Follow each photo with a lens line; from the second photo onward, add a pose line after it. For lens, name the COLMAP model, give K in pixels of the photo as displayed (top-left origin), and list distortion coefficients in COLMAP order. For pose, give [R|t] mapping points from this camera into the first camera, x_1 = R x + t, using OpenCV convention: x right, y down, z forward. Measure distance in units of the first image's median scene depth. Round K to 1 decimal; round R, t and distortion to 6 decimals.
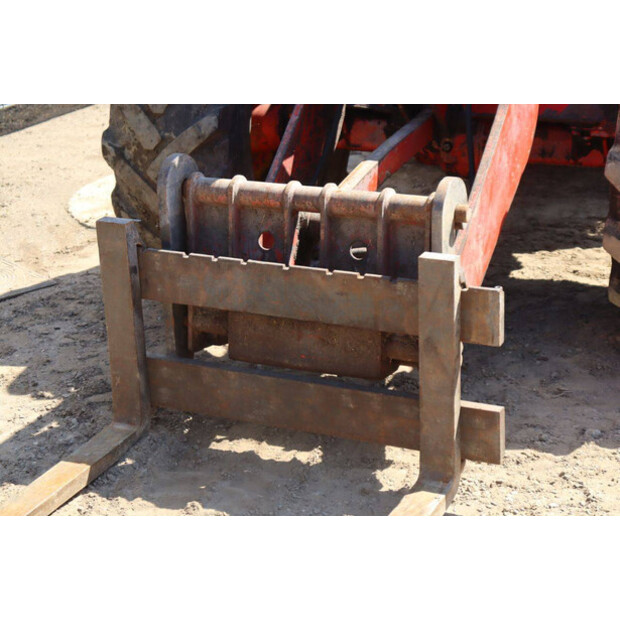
lens RADIAL K [[1452.5, 0, 311.9], [0, 1452.5, 310.8], [0, 0, 1]] dist [0.417721, 0.000000]
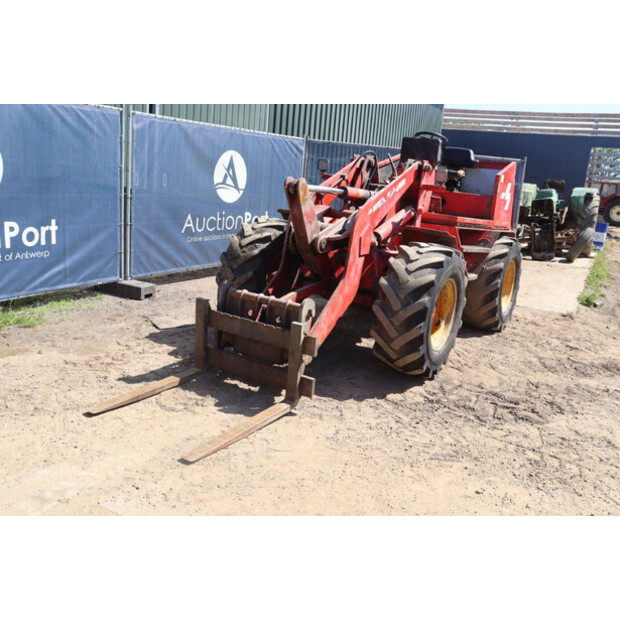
lens RADIAL K [[584.0, 0, 300.9], [0, 584.0, 308.2], [0, 0, 1]] dist [-0.064485, 0.000000]
pose [[0.984013, 0.141007, -0.108787, 0.191789], [-0.151432, 0.983952, -0.094372, 0.038182], [0.093734, 0.109337, 0.989575, -0.152557]]
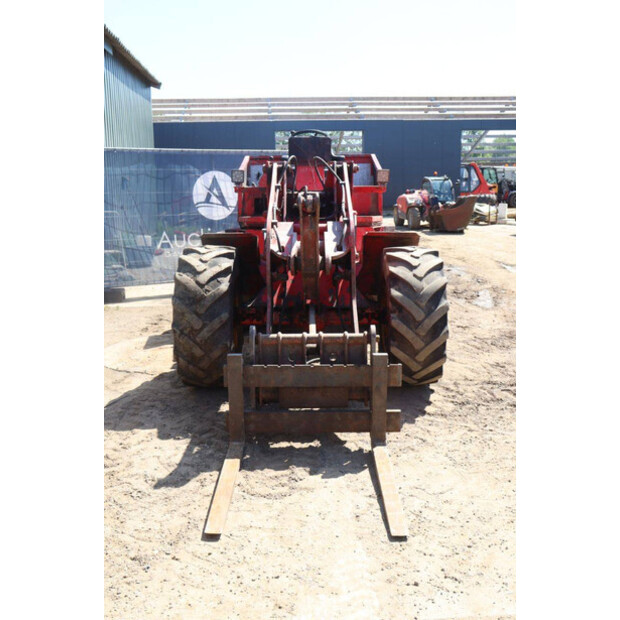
lens RADIAL K [[660.9, 0, 312.0], [0, 660.9, 314.4], [0, 0, 1]] dist [-0.046109, 0.000000]
pose [[0.903257, -0.061852, 0.424618, -0.464611], [0.121607, 0.985885, -0.115075, 0.012428], [-0.411507, 0.155579, 0.898030, -0.028053]]
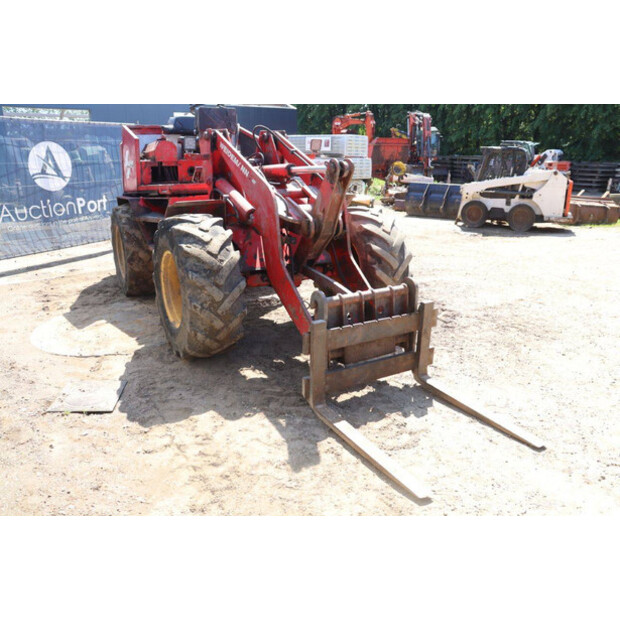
lens RADIAL K [[507.7, 0, 312.4], [0, 507.7, 310.3], [0, 0, 1]] dist [-0.120936, 0.051566]
pose [[0.547231, -0.217689, 0.808177, -0.791844], [0.252197, 0.963594, 0.088785, -0.153303], [-0.798082, 0.155234, 0.582209, 0.513261]]
